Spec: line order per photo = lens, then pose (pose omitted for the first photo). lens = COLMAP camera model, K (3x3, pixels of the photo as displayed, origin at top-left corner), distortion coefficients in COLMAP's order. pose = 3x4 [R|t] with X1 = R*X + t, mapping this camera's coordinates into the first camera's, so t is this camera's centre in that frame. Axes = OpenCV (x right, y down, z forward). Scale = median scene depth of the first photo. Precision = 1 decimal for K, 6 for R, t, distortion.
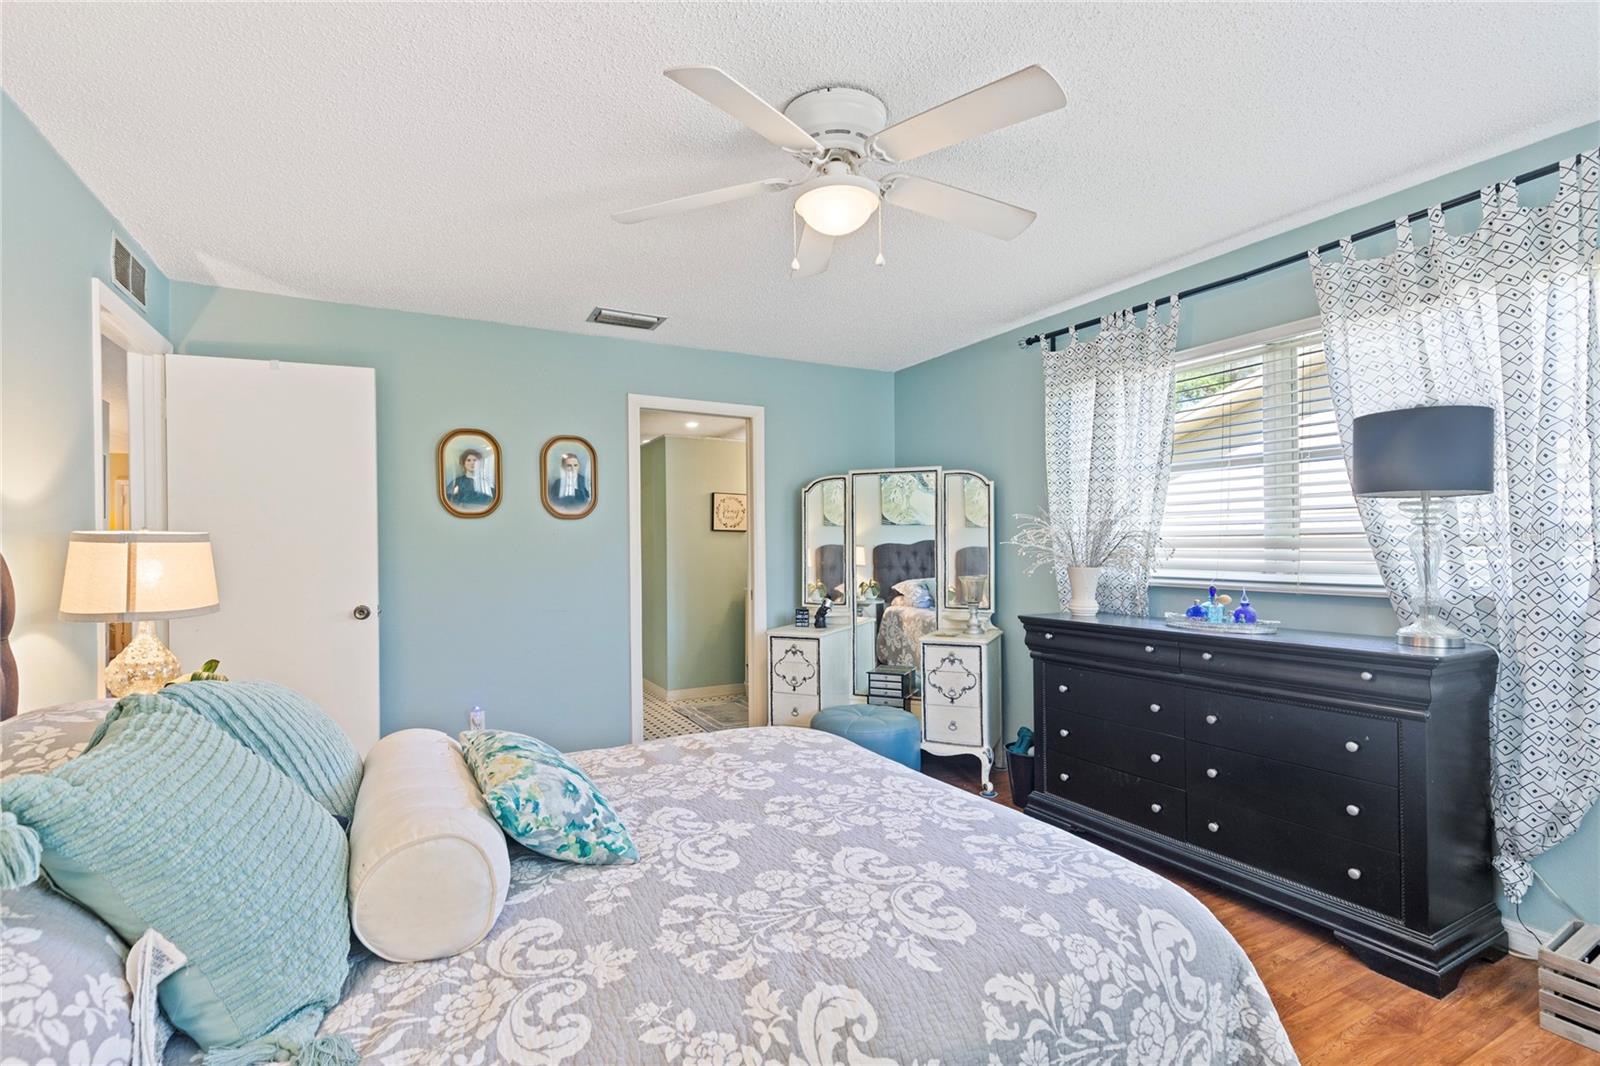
lens RADIAL K [[728.2, 0, 778.6], [0, 728.2, 540.1], [0, 0, 1]] dist [0.010922, -0.005068]
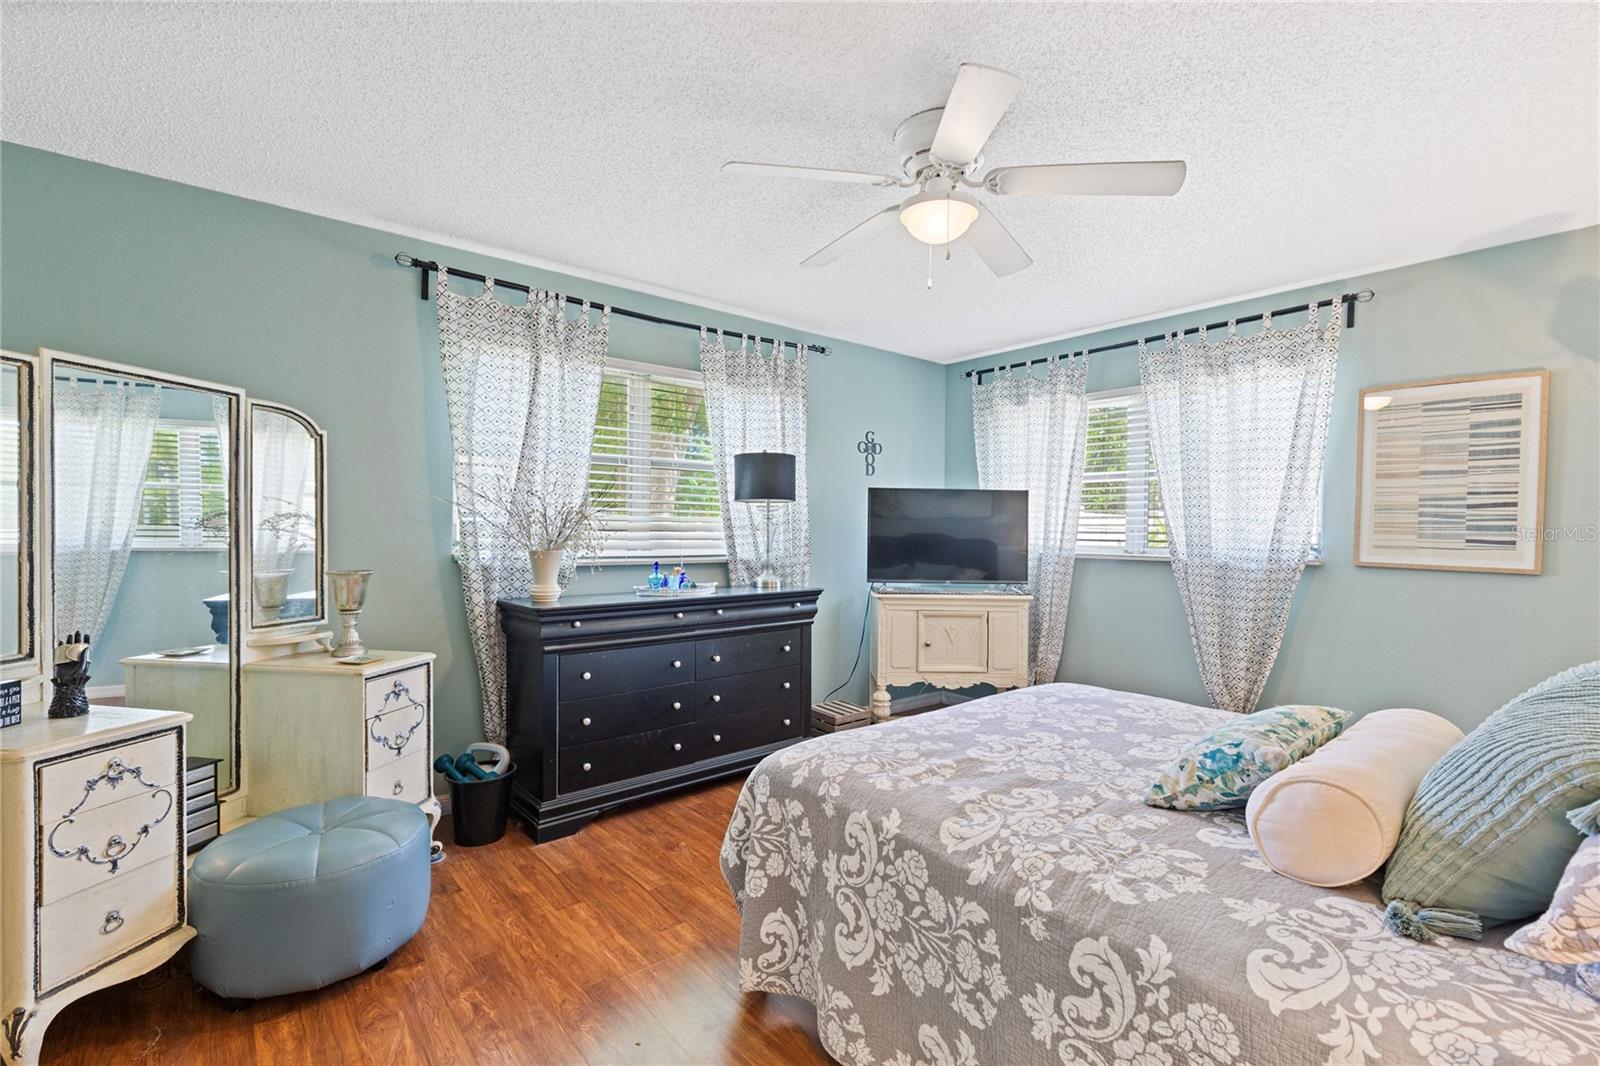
lens RADIAL K [[728.2, 0, 814.0], [0, 728.2, 526.1], [0, 0, 1]] dist [0.010922, -0.005068]
pose [[-0.221163, 0.003607, 0.975230, -0.606345], [-0.020481, 0.999755, -0.008343, 0.006762], [-0.975022, -0.021819, -0.221035, 0.902398]]
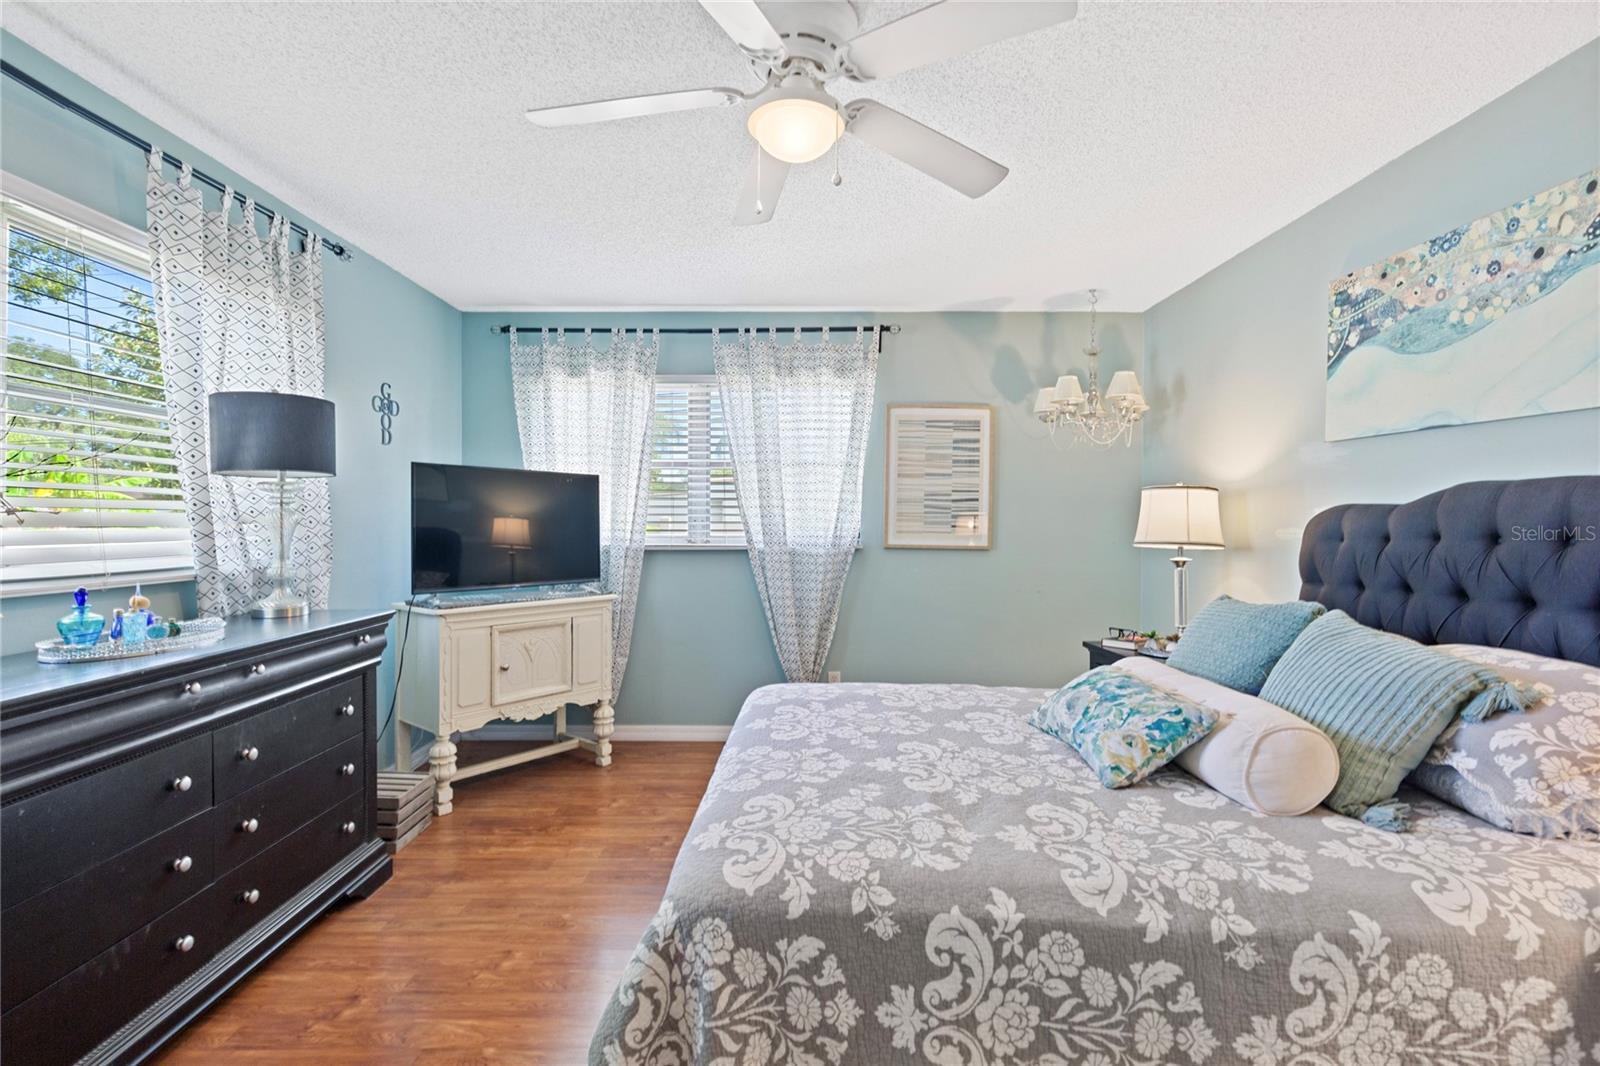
lens RADIAL K [[728.2, 0, 791.7], [0, 728.2, 521.3], [0, 0, 1]] dist [0.010922, -0.005068]
pose [[-0.883377, -0.000127, 0.468664, -0.204682], [-0.006724, 0.999900, -0.012402, 0.009496], [-0.468616, -0.014107, -0.883290, 1.127277]]
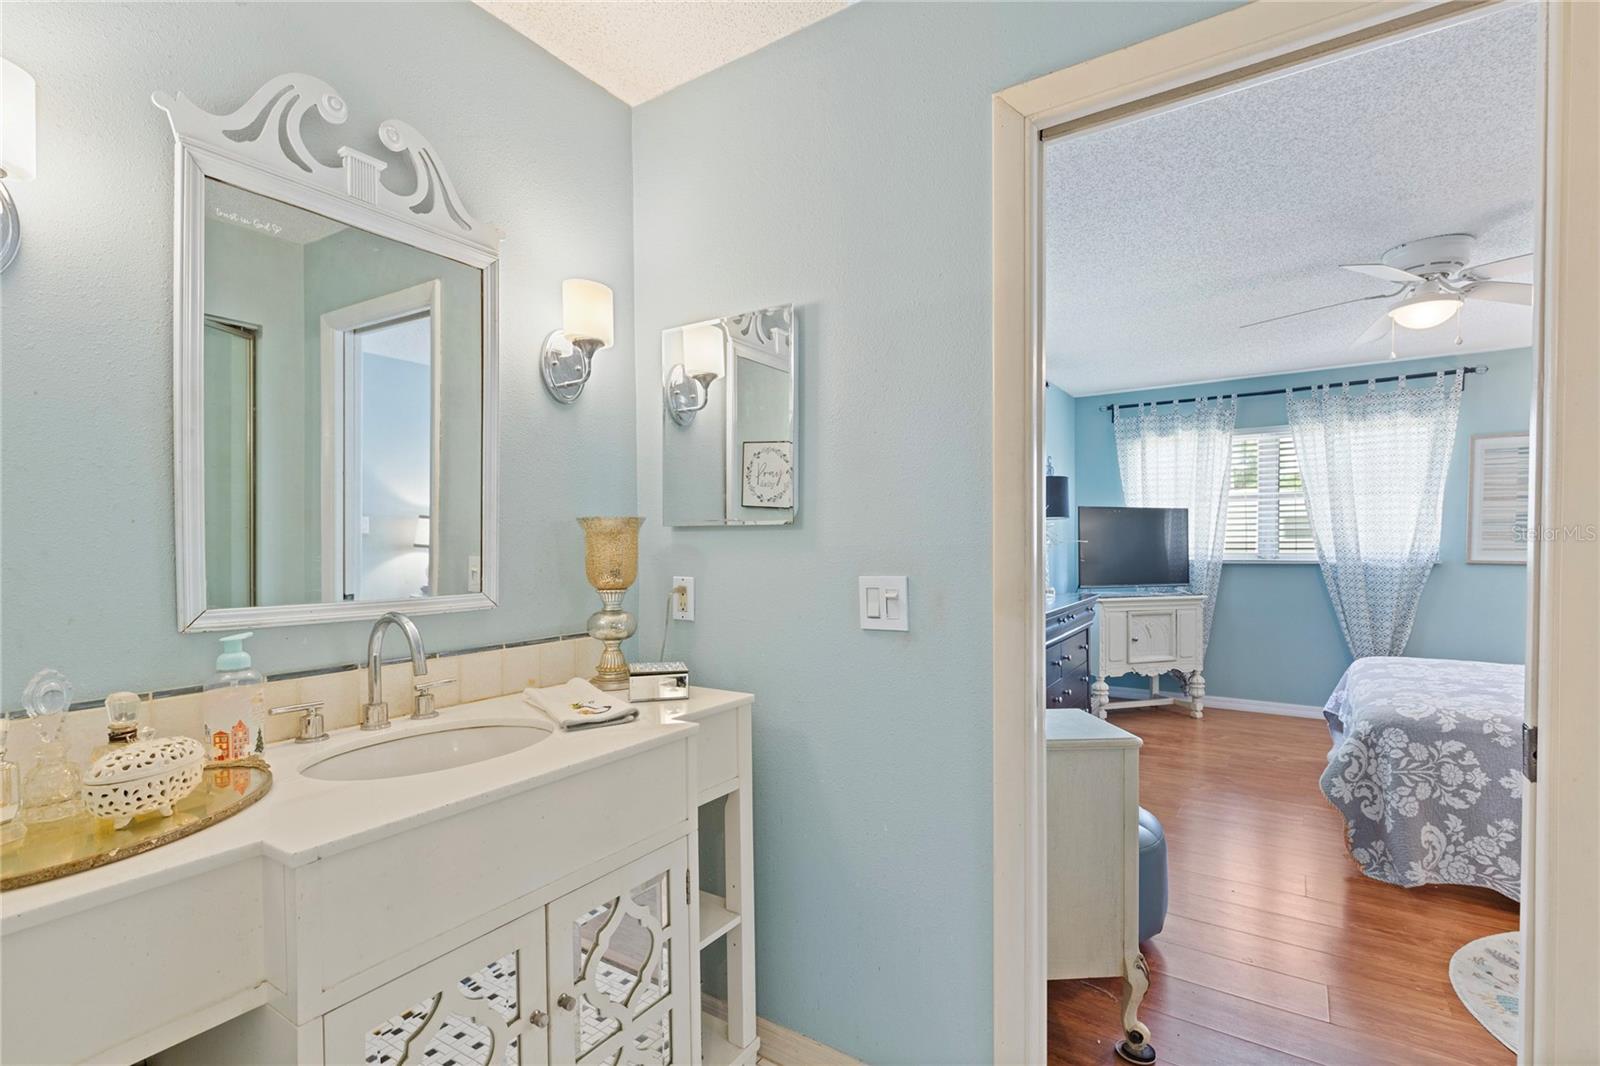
lens RADIAL K [[728.2, 0, 800.5], [0, 728.2, 556.1], [0, 0, 1]] dist [0.010922, -0.005068]
pose [[-0.483907, -0.011092, 0.875049, -0.383983], [-0.004839, 0.999938, 0.009999, 0.016335], [-0.875106, 0.000604, -0.483931, 1.793158]]
